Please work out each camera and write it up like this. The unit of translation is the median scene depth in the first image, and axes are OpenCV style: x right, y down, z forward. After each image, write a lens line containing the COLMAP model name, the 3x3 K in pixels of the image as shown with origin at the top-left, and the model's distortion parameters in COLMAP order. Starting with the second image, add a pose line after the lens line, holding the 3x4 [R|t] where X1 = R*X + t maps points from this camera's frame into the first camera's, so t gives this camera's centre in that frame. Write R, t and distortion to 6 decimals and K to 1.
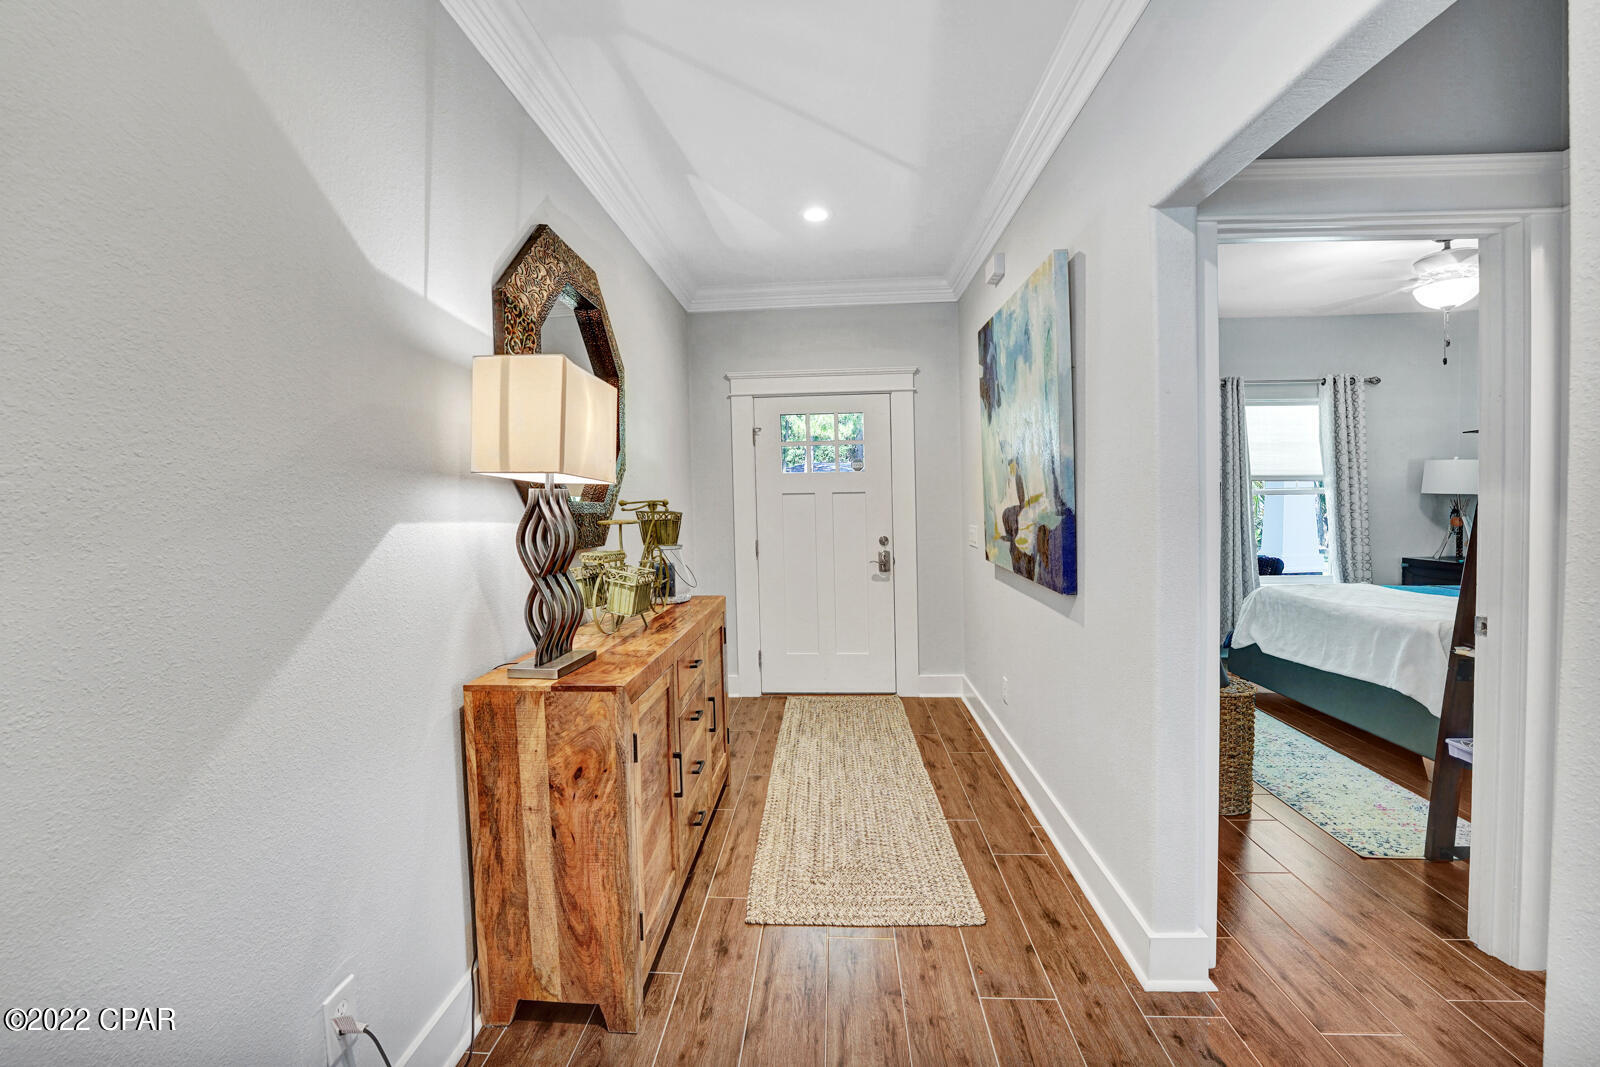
lens RADIAL K [[645.3, 0, 800.0], [0, 645.3, 524.3], [0, 0, 1]] dist [-0.018808, 0.000201]
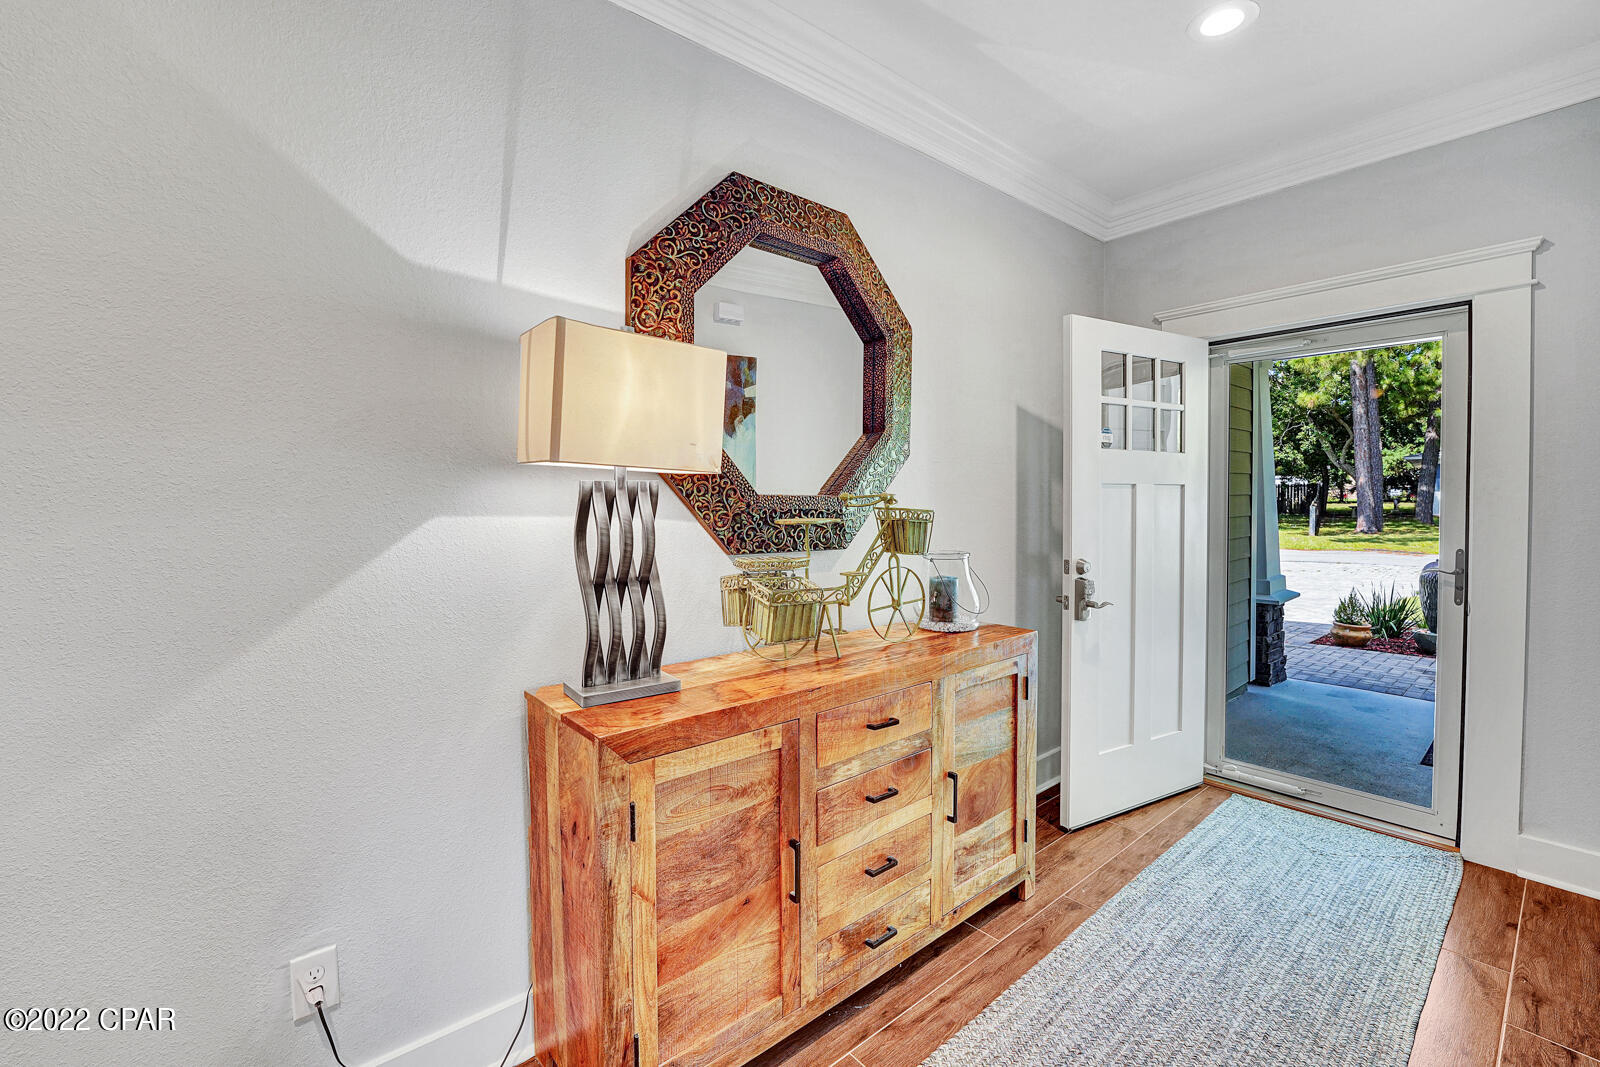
lens RADIAL K [[674.4, 0, 795.8], [0, 674.4, 520.9], [0, 0, 1]] dist [-0.029072, 0.003711]
pose [[0.686646, 0.036021, -0.726099, 0.364796], [-0.031312, 0.999310, 0.019964, -0.023809], [0.726317, 0.009027, 0.687301, 0.496567]]
